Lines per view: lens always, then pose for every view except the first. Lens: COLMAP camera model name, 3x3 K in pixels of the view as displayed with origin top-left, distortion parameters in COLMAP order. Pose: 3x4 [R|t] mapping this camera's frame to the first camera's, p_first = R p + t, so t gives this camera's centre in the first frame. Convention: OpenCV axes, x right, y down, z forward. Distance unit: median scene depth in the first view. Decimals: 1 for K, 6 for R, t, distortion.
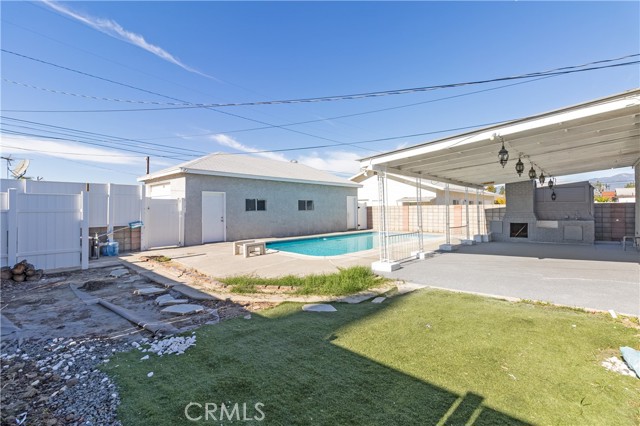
lens RADIAL K [[296.5, 0, 328.5], [0, 296.5, 204.2], [0, 0, 1]] dist [0.000323, -0.000173]
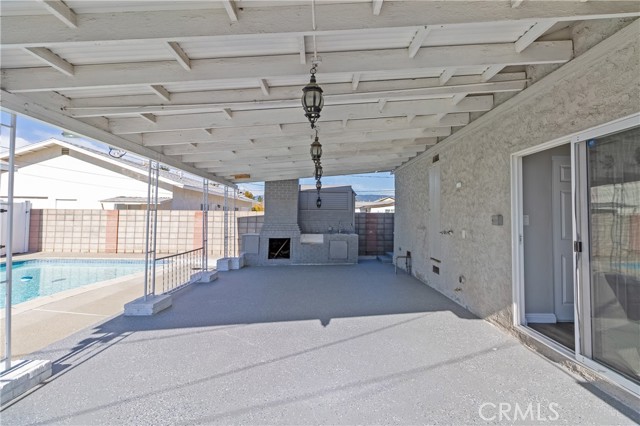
lens RADIAL K [[296.5, 0, 328.5], [0, 296.5, 204.2], [0, 0, 1]] dist [0.000323, -0.000173]
pose [[0.725174, 0.042424, 0.687258, 0.231427], [-0.027799, 0.999090, -0.032341, 0.002109], [-0.688004, 0.004348, 0.725693, 0.397418]]
